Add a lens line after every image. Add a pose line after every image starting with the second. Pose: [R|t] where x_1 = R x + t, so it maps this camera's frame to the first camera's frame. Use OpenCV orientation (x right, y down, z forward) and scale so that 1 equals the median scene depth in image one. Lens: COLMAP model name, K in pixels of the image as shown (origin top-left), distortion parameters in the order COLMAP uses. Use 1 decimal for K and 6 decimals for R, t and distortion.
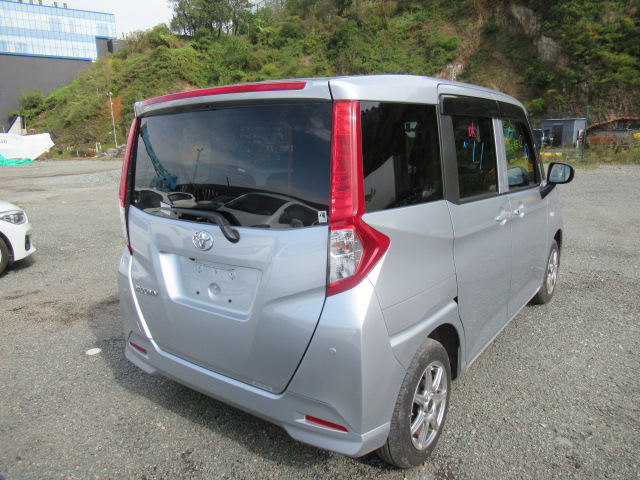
lens RADIAL K [[479.8, 0, 317.8], [0, 479.8, 244.7], [0, 0, 1]] dist [-0.004850, 0.003537]
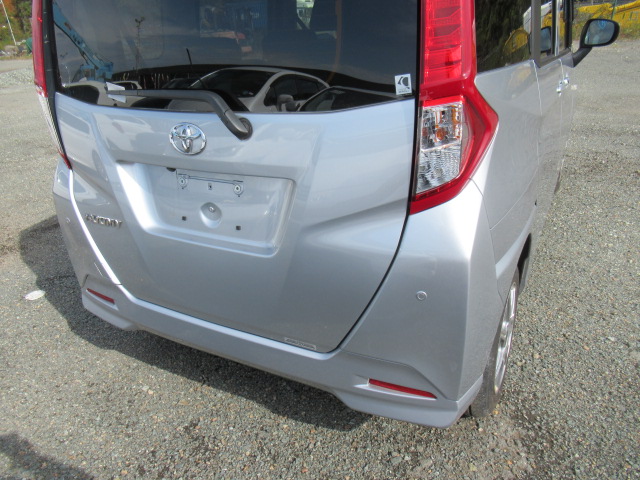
lens RADIAL K [[479.8, 0, 317.8], [0, 479.8, 244.7], [0, 0, 1]] dist [-0.004850, 0.003537]
pose [[0.990039, -0.083796, 0.113138, -0.137561], [0.058300, 0.975461, 0.212313, 0.002696], [-0.128152, -0.203602, 0.970630, 0.293837]]
